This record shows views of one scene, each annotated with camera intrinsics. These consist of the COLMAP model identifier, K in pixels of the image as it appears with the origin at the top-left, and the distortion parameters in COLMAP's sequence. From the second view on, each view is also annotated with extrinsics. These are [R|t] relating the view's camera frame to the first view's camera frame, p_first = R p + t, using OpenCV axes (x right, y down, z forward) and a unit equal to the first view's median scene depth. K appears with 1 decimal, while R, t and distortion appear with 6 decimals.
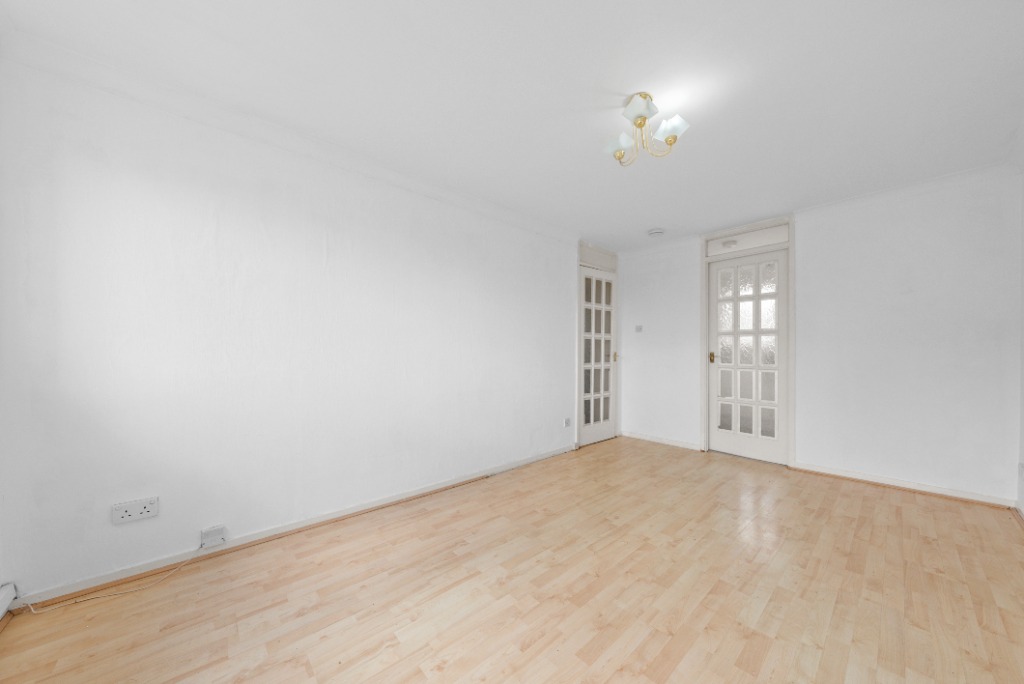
lens RADIAL K [[355.9, 0, 510.3], [0, 355.9, 350.4], [0, 0, 1]] dist [-0.001520, -0.000104]
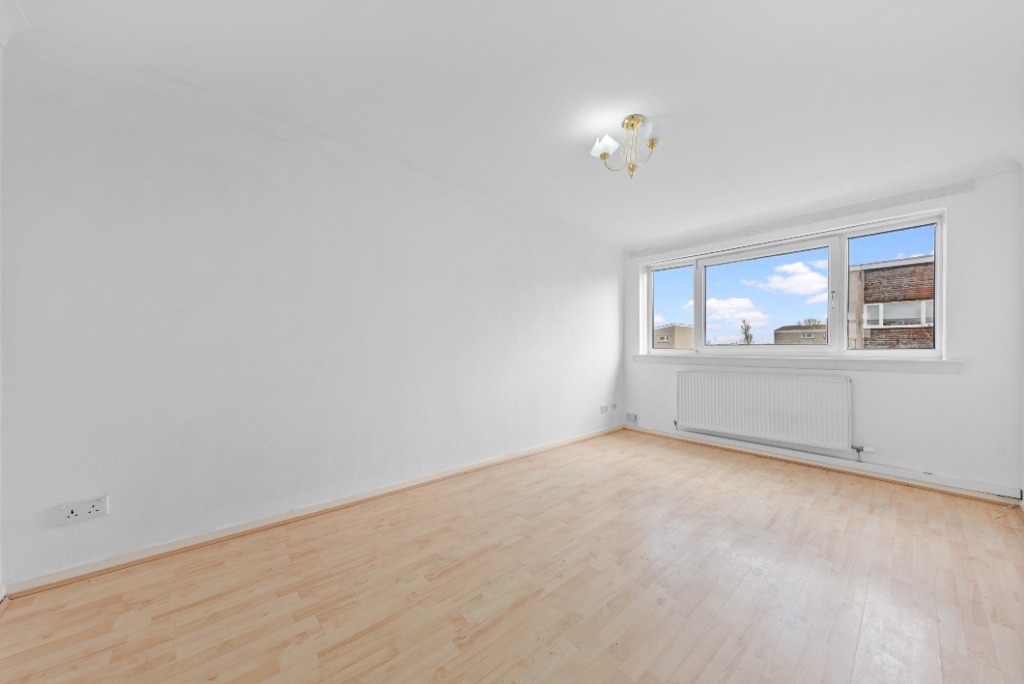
lens RADIAL K [[355.9, 0, 510.3], [0, 355.9, 350.4], [0, 0, 1]] dist [-0.001520, -0.000104]
pose [[-0.999866, -0.007077, 0.014751, 0.760980], [-0.006937, 0.999931, 0.009511, 0.013790], [-0.014818, 0.009407, -0.999846, 2.214683]]
